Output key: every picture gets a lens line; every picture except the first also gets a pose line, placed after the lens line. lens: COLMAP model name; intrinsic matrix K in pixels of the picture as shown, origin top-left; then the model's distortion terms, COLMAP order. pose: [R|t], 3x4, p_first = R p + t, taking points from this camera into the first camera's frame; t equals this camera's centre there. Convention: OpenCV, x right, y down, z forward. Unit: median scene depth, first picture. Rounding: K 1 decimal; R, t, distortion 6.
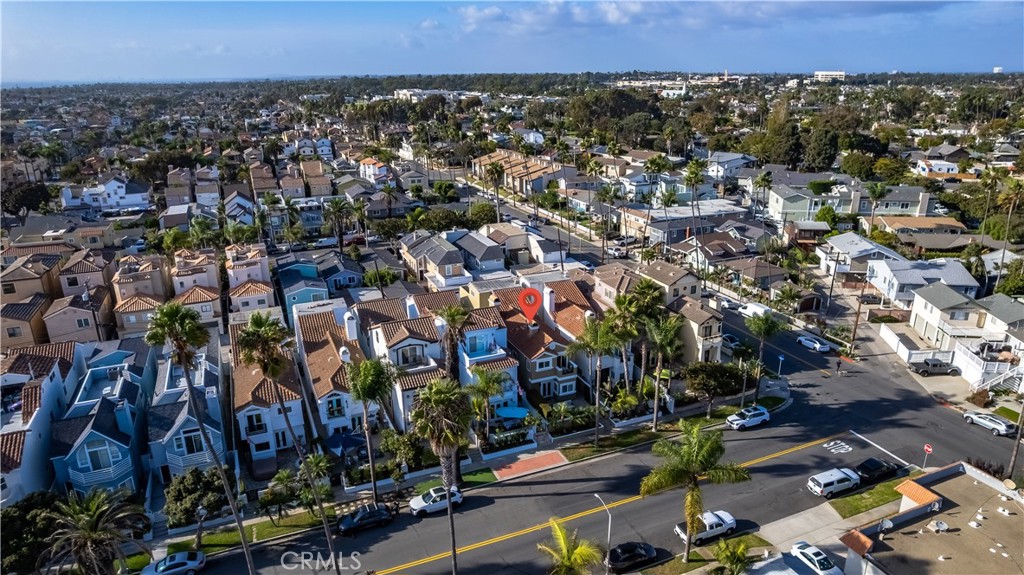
lens RADIAL K [[657.8, 0, 512.0], [0, 657.8, 287.5], [0, 0, 1]] dist [-0.073316, 0.069421]
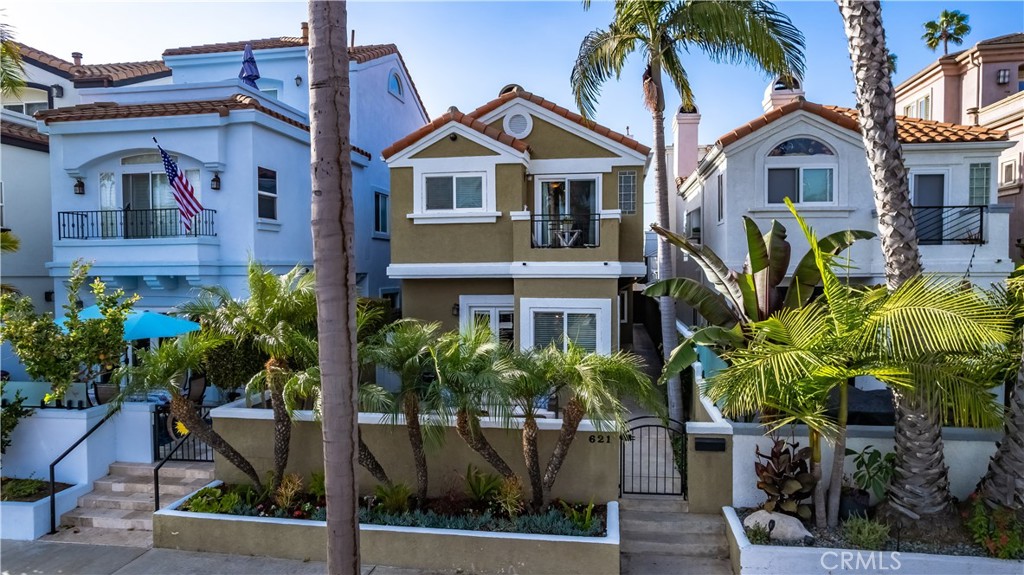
lens RADIAL K [[657.8, 0, 512.0], [0, 657.8, 287.5], [0, 0, 1]] dist [-0.073316, 0.069421]
pose [[0.847203, 0.018961, -0.530931, 0.135532], [-0.169788, 0.956615, -0.236768, 0.148812], [0.503407, 0.290736, 0.813667, 0.655808]]
